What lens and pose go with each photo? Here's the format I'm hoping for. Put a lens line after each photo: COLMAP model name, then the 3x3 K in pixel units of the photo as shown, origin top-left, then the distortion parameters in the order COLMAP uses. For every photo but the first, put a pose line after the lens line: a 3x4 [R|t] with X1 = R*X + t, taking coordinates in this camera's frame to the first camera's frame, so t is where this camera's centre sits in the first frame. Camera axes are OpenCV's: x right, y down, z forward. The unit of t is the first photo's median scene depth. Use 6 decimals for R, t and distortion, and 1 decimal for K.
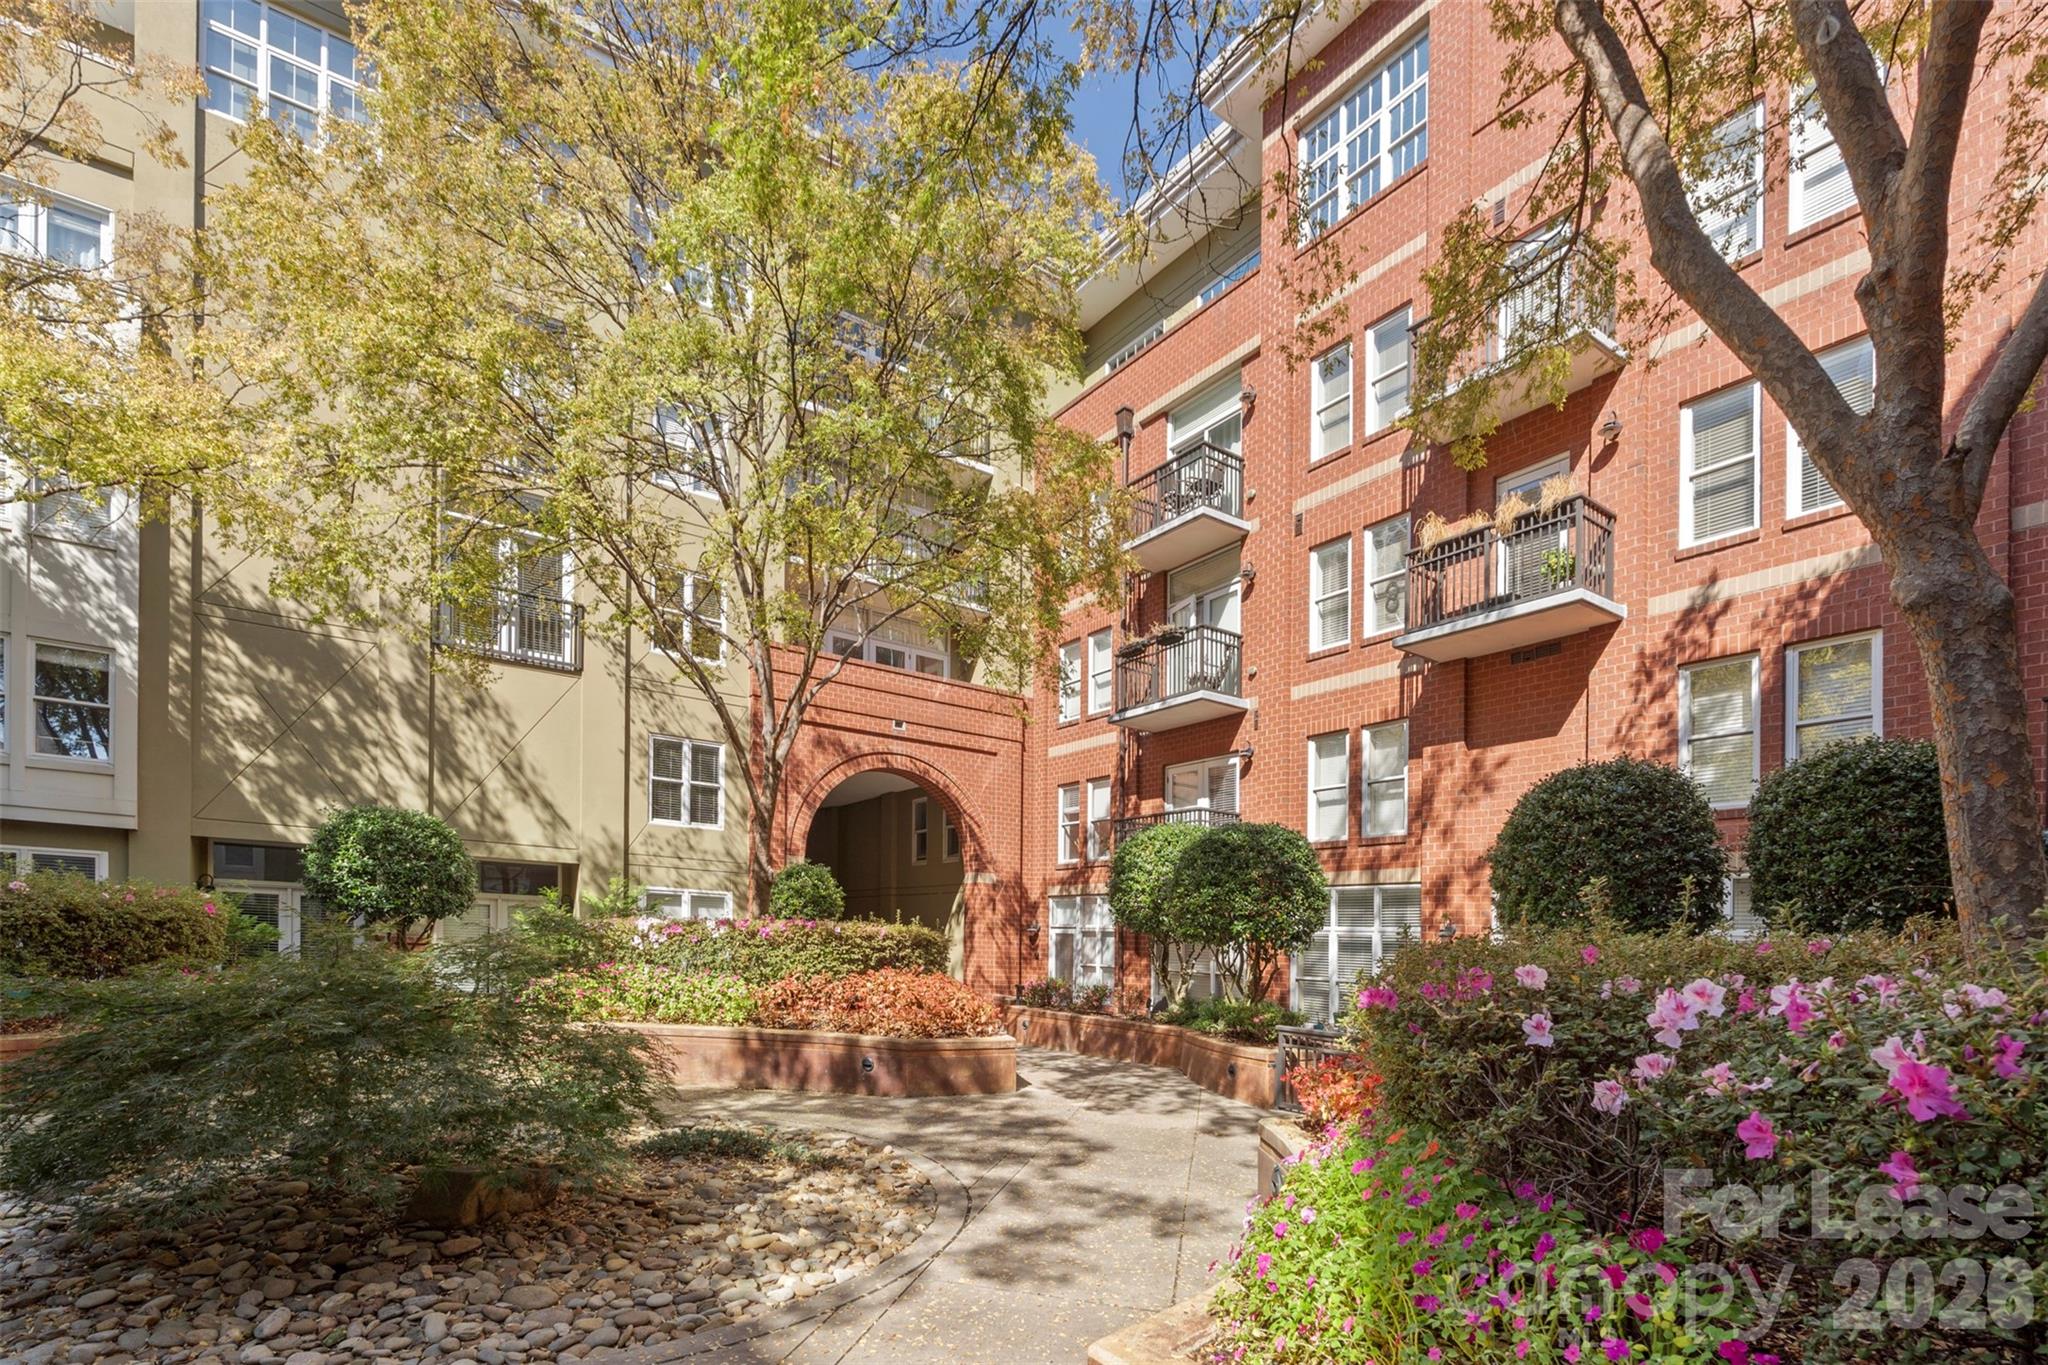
lens RADIAL K [[916.4, 0, 1020.6], [0, 916.4, 688.4], [0, 0, 1]] dist [-0.001550, -0.000618]
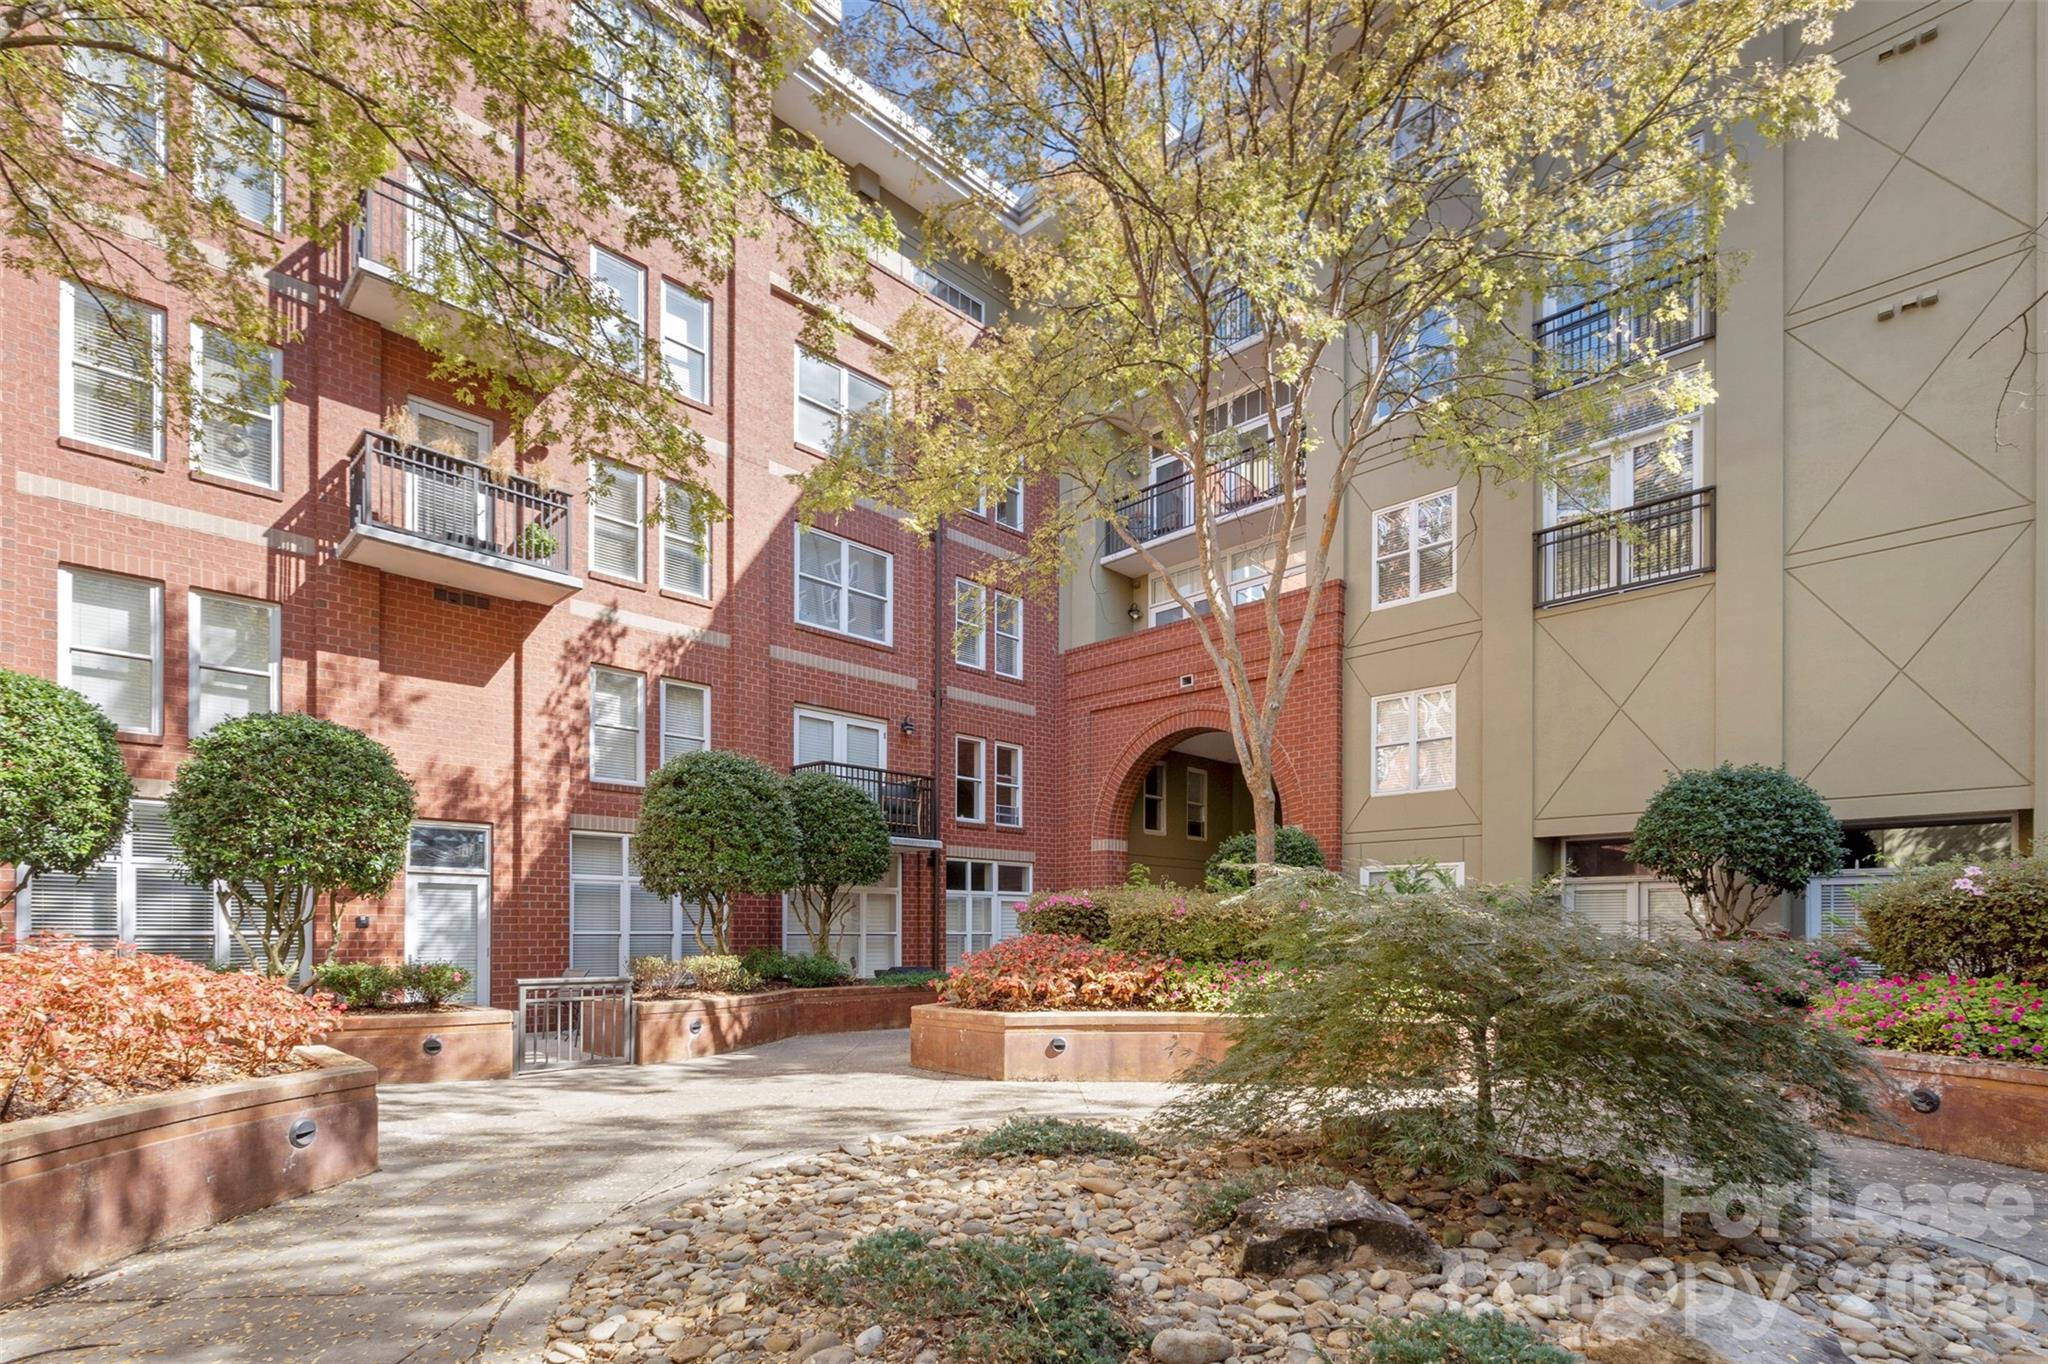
lens RADIAL K [[916.4, 0, 1020.6], [0, 916.4, 687.9], [0, 0, 1]] dist [-0.001550, -0.000618]
pose [[-0.174958, 0.206701, 0.962634, -0.560811], [-0.274738, 0.928629, -0.249332, 0.152495], [-0.945468, -0.308094, -0.105682, 0.565887]]
